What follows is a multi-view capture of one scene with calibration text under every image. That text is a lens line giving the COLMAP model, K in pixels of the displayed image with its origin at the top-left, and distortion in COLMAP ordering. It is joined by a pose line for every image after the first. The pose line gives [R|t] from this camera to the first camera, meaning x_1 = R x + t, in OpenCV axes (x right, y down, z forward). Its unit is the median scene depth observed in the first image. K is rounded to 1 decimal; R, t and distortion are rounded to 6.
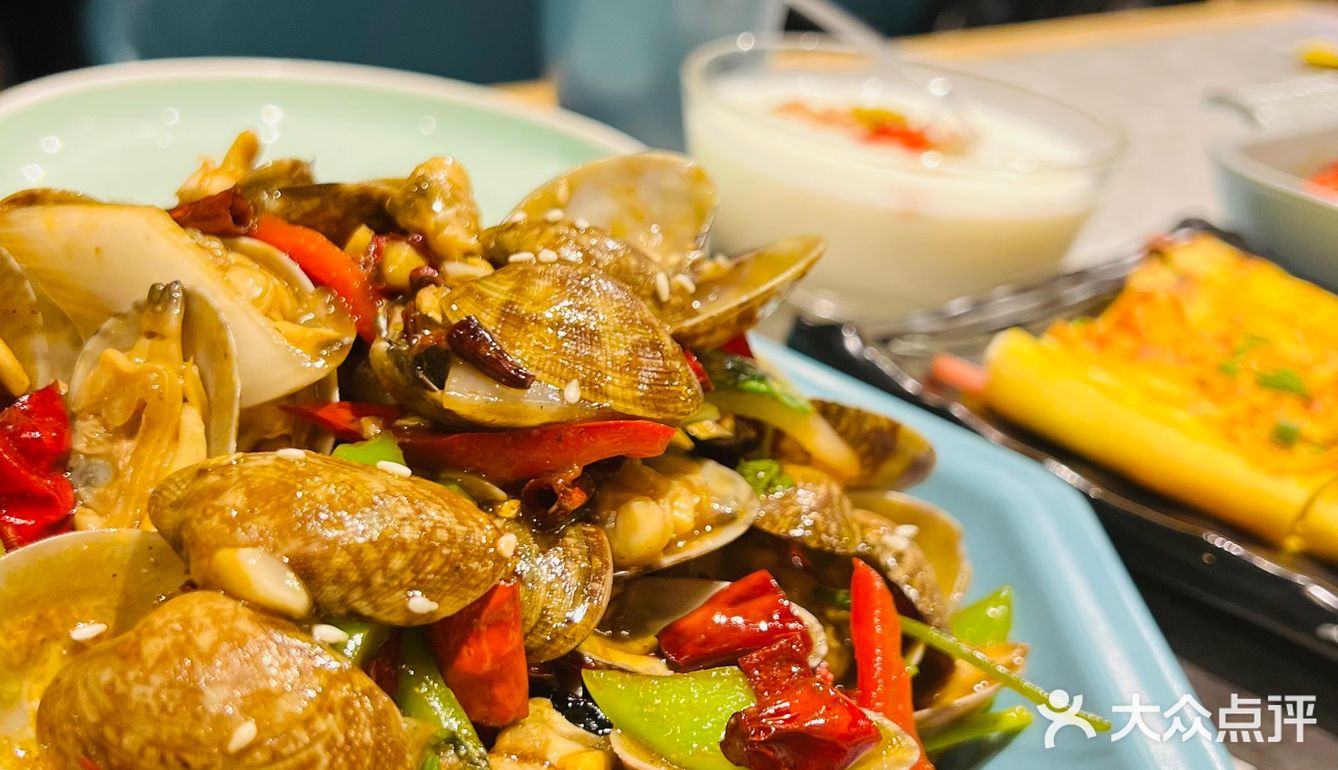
lens RADIAL K [[1532.4, 0, 669.0], [0, 1532.4, 385.0], [0, 0, 1]] dist [0.002296, -0.167172]
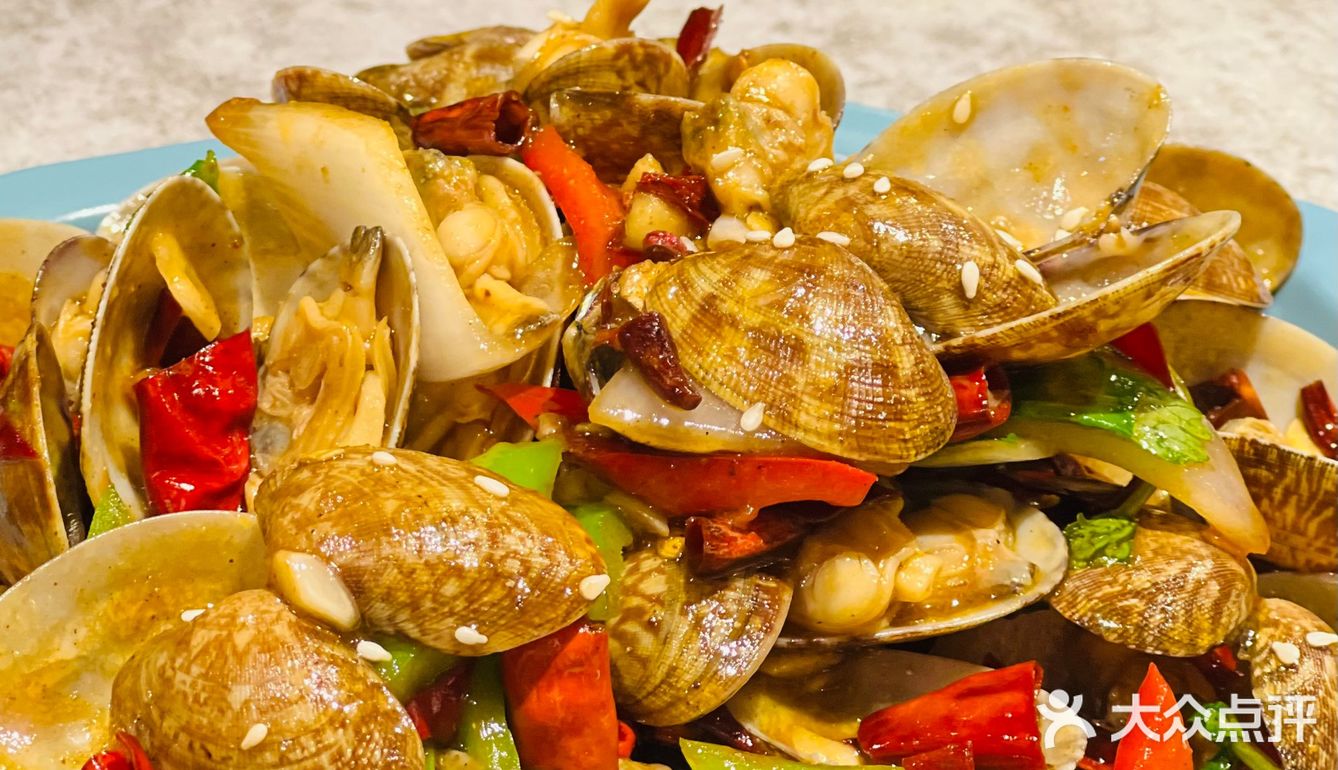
lens RADIAL K [[4429.6, 0, 669.0], [0, 4429.6, 385.0], [0, 0, 1]] dist [0.256586, 4.458500]
pose [[0.870623, 0.122417, -0.476476, 1.172155], [-0.084554, 0.991368, 0.100205, -0.281207], [0.484629, -0.046953, 0.873459, -1.262953]]
